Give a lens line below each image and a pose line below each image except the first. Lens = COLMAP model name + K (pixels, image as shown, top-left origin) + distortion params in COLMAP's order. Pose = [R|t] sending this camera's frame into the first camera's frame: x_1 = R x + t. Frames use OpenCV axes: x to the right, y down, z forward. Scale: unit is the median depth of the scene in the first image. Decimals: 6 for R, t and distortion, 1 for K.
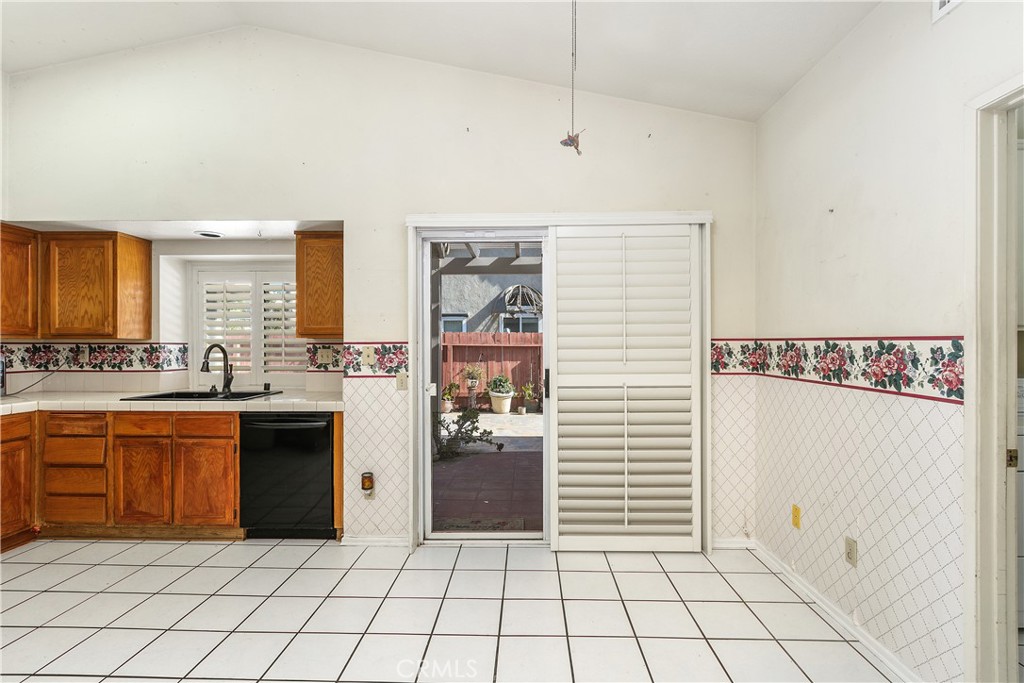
lens RADIAL K [[466.4, 0, 511.5], [0, 466.4, 347.8], [0, 0, 1]] dist [0.001618, -0.000015]
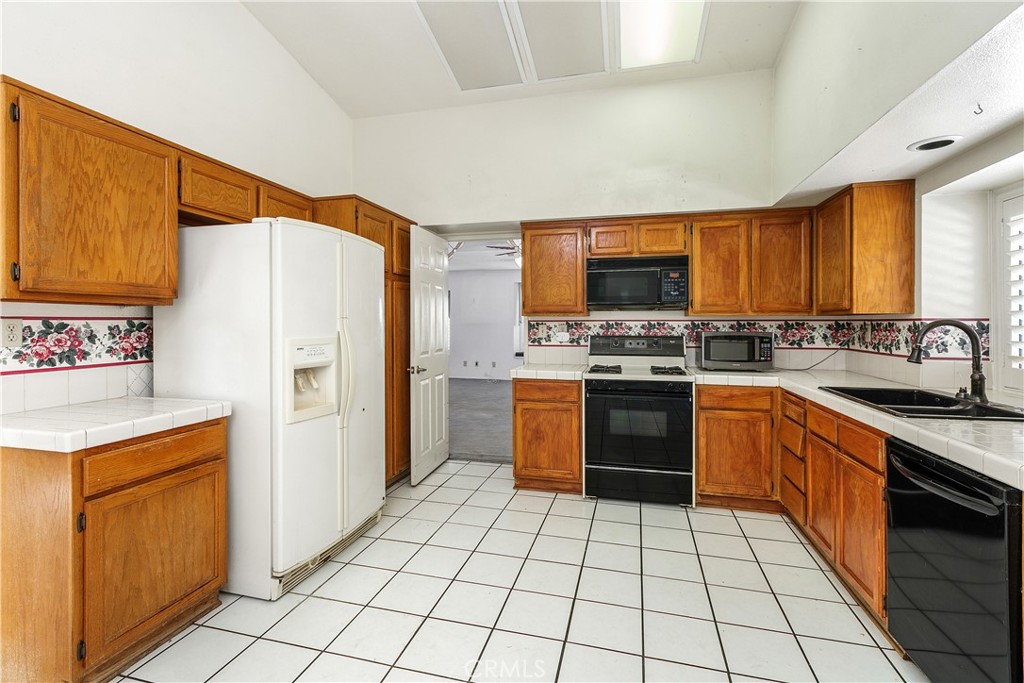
lens RADIAL K [[468.4, 0, 509.2], [0, 468.4, 323.8], [0, 0, 1]] dist [0.001194, -0.000380]
pose [[-0.228572, 0.002232, -0.973525, 0.104370], [-0.005144, 0.999981, 0.003500, -0.002436], [0.973514, 0.005808, -0.228556, 0.660595]]
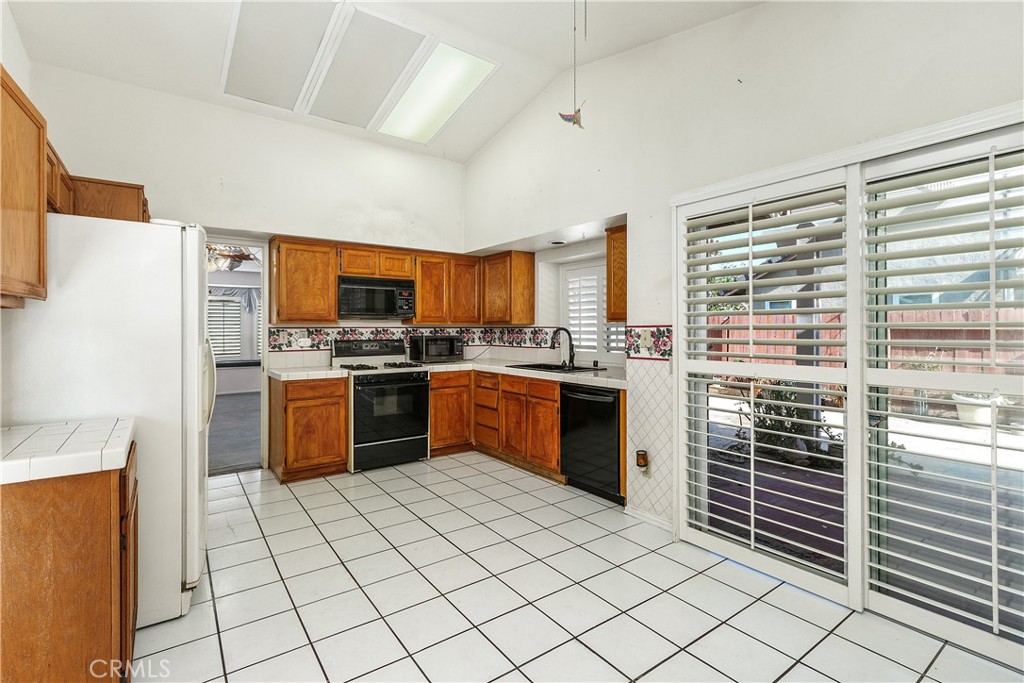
lens RADIAL K [[472.2, 0, 507.6], [0, 472.2, 329.3], [0, 0, 1]] dist [-0.000813, -0.000224]
pose [[0.607616, -0.000192, -0.794231, 0.336926], [-0.002443, 0.999995, -0.002111, -0.000739], [0.794227, 0.003223, 0.607612, 0.113989]]
